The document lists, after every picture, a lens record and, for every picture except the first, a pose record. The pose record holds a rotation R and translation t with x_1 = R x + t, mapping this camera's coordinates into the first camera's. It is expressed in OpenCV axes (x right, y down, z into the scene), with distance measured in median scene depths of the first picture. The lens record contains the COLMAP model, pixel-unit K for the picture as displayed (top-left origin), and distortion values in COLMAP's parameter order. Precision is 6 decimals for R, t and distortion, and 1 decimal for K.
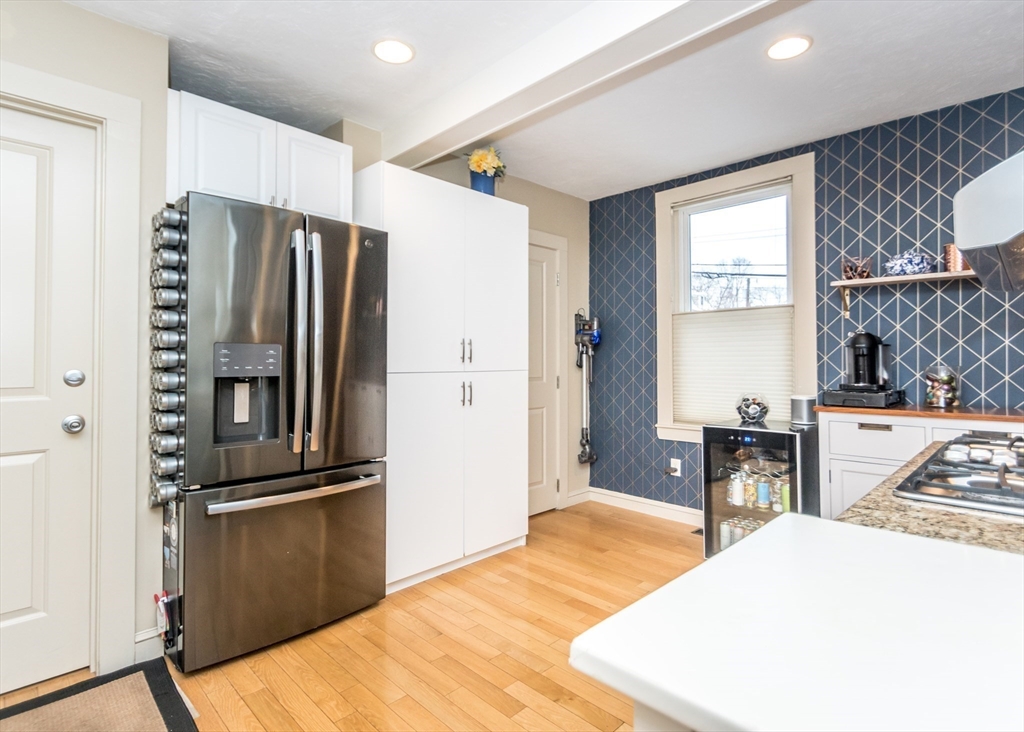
lens RADIAL K [[502.5, 0, 505.4], [0, 502.5, 356.0], [0, 0, 1]] dist [0.006850, -0.004085]
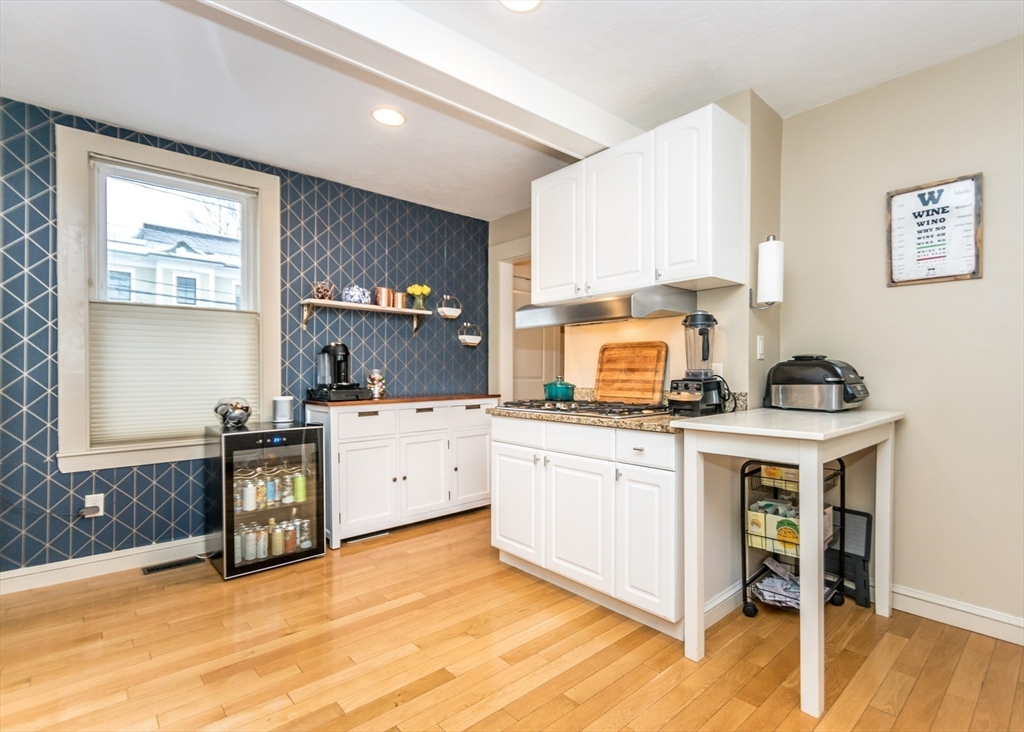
lens RADIAL K [[502.5, 0, 520.2], [0, 502.5, 371.8], [0, 0, 1]] dist [0.006850, -0.004085]
pose [[0.068872, 0.003065, 0.997621, -0.454807], [-0.010222, 0.999945, -0.002367, 0.020915], [-0.997573, -0.010034, 0.068900, 0.387552]]
